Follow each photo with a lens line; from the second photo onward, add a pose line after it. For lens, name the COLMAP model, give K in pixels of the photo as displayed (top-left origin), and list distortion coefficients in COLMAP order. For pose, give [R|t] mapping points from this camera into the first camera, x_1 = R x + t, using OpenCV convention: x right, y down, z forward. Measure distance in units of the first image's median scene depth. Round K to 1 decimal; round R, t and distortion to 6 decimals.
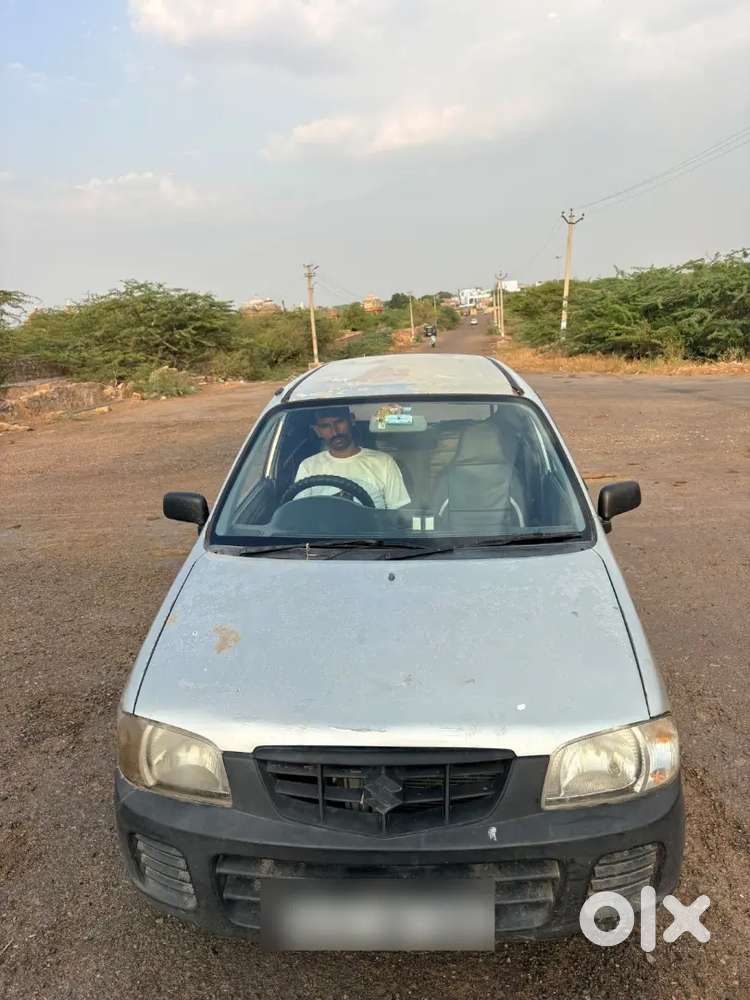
lens RADIAL K [[744.7, 0, 369.0], [0, 744.7, 506.6], [0, 0, 1]] dist [0.035616, -0.050492]
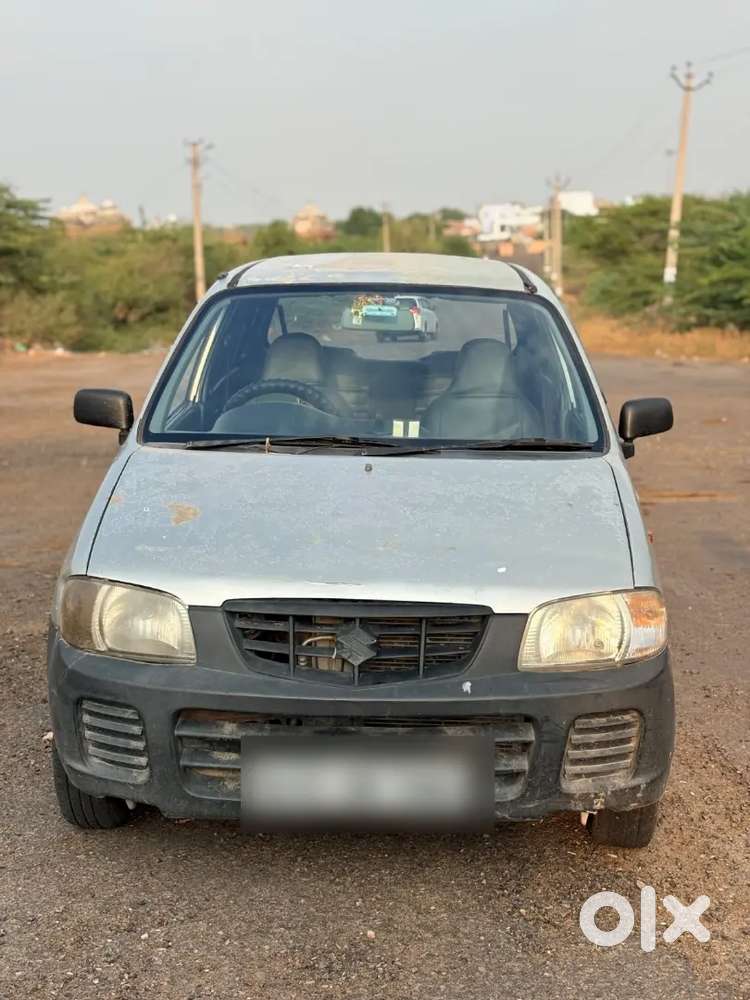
lens RADIAL K [[1477.9, 0, 353.7], [0, 1477.9, 521.6], [0, 0, 1]] dist [0.102831, -0.105899]
pose [[0.998314, 0.040455, 0.041616, -0.034969], [-0.037508, 0.996891, -0.069299, 0.174648], [-0.044290, 0.067621, 0.996728, -0.454323]]
